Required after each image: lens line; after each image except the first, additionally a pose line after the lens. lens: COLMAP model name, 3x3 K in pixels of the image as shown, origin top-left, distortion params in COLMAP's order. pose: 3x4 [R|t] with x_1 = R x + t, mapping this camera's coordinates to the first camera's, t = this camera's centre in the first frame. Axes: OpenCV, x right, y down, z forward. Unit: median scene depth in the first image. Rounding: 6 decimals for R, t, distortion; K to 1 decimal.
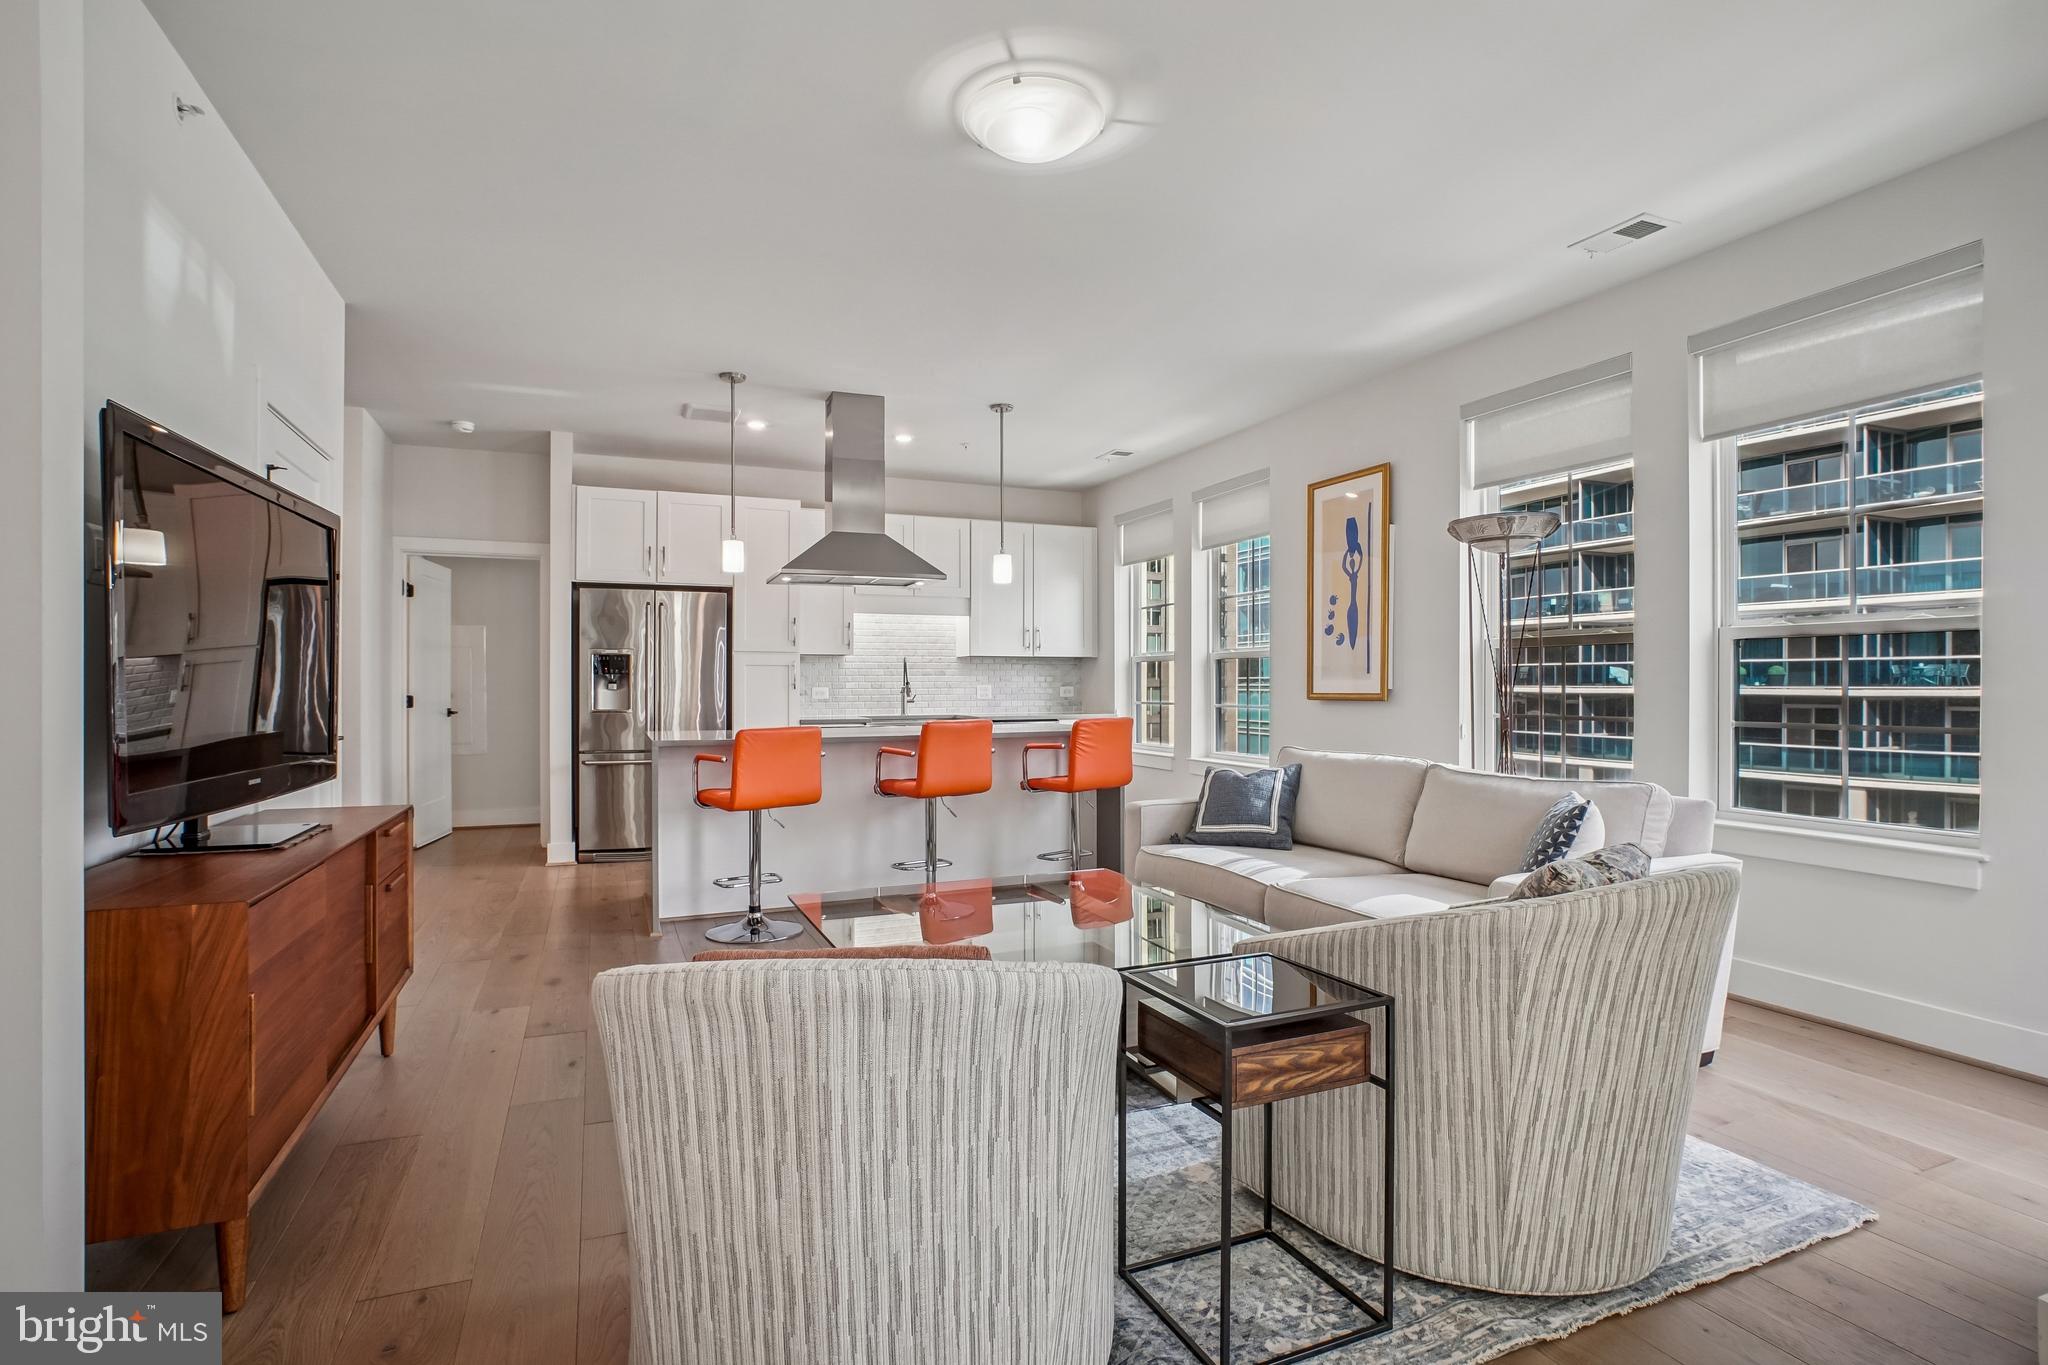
lens RADIAL K [[1020.3, 0, 1024.0], [0, 1020.3, 682.5], [0, 0, 1]] dist [-0.027377, -0.000433]
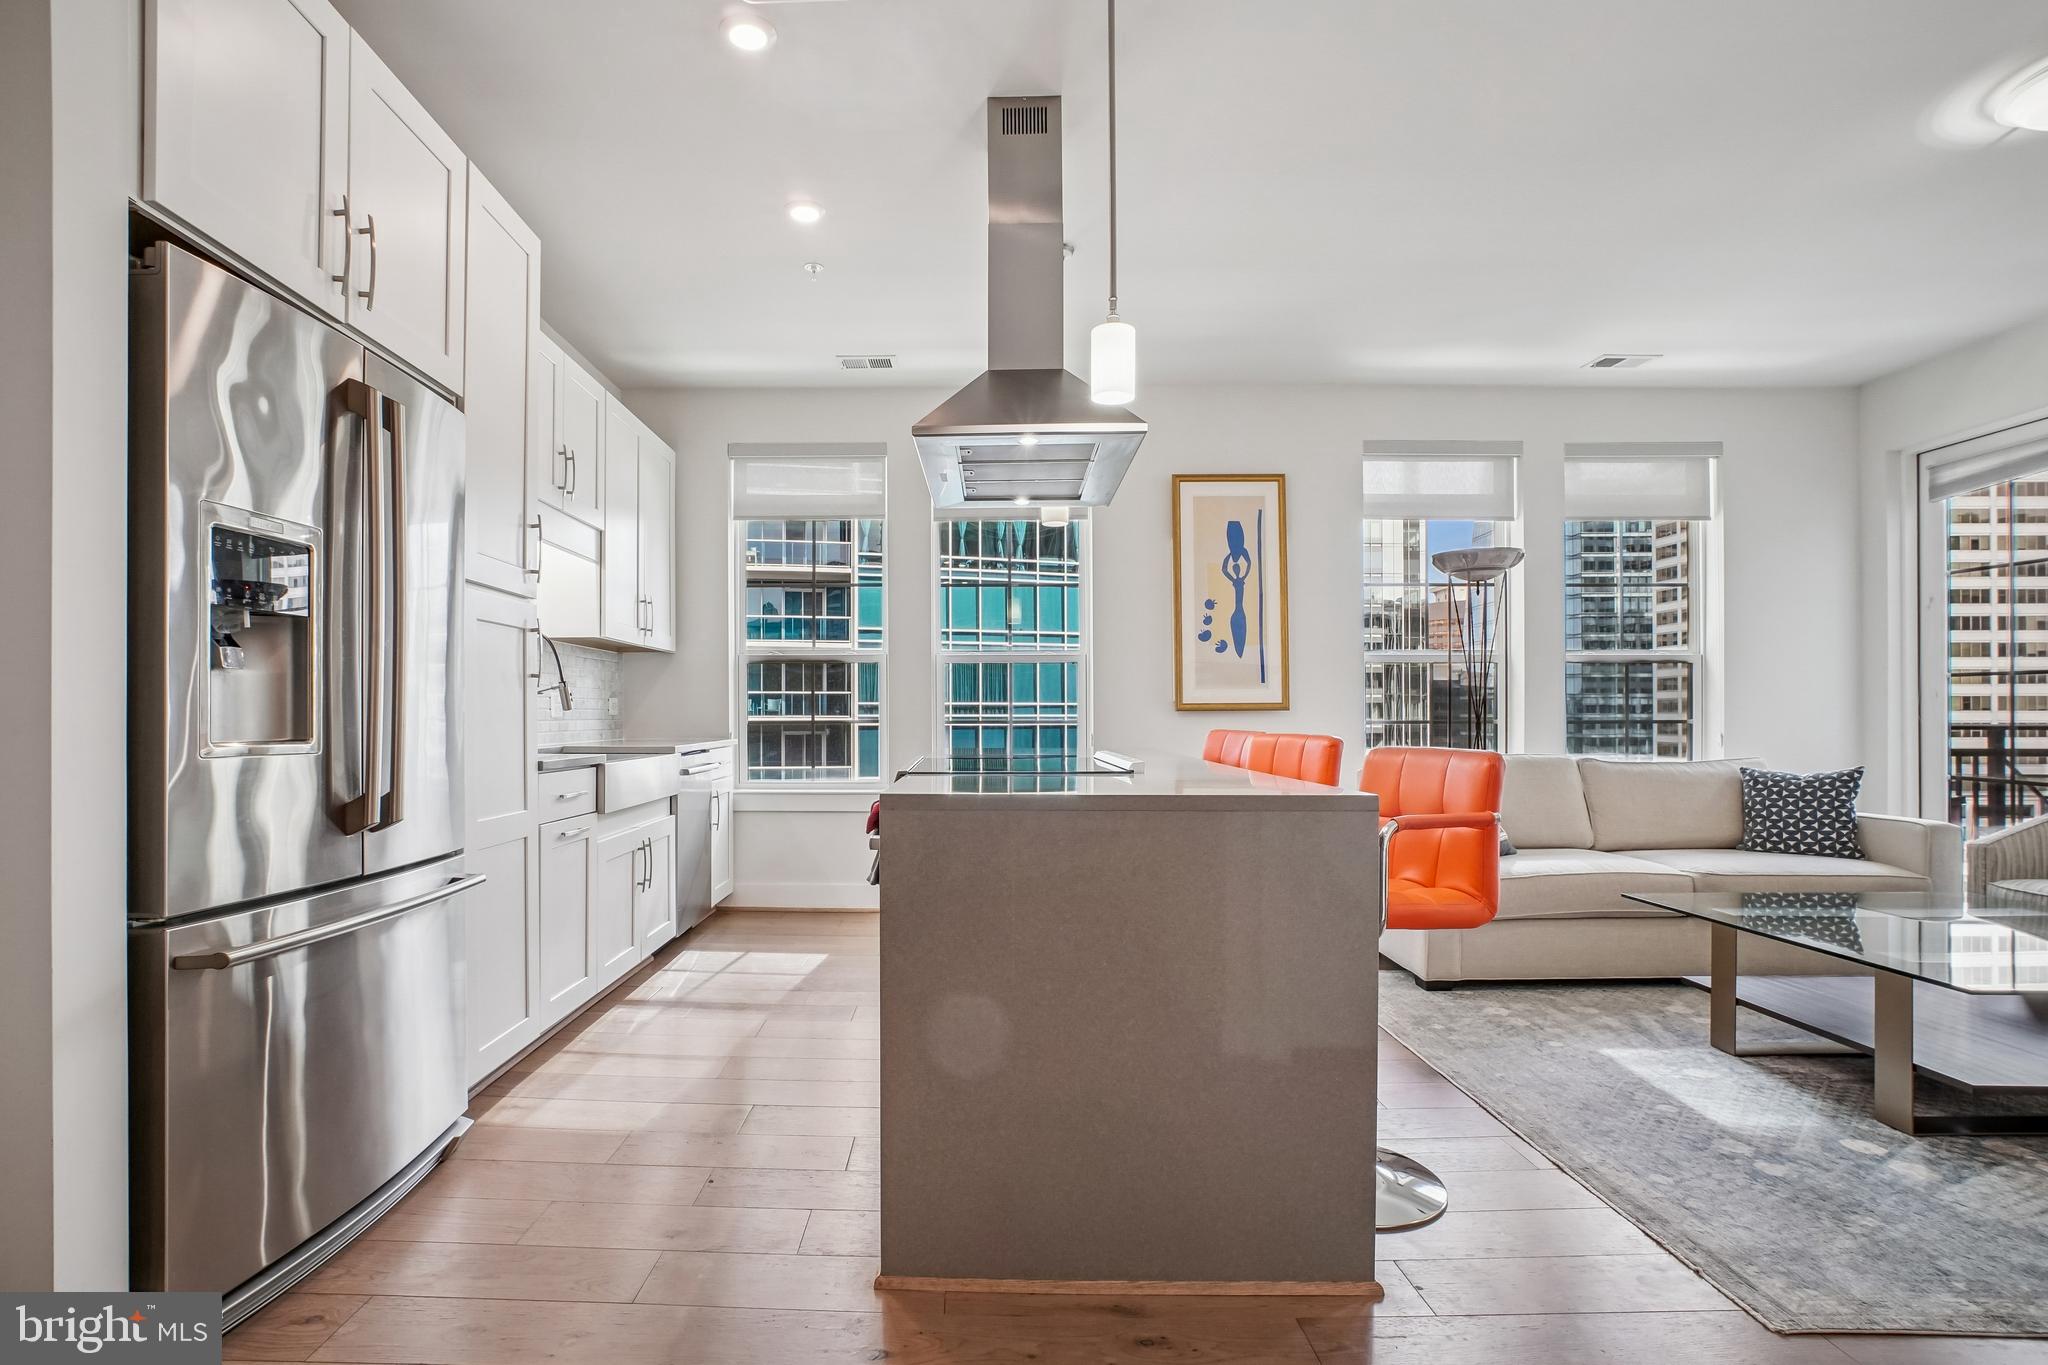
lens RADIAL K [[1018.2, 0, 1020.6], [0, 1018.2, 721.8], [0, 0, 1]] dist [-0.048758, 0.025291]
pose [[0.374380, -0.005105, 0.927261, -0.442921], [-0.001108, 0.999982, 0.005952, 0.015591], [-0.927275, -0.003256, 0.374367, 0.567922]]
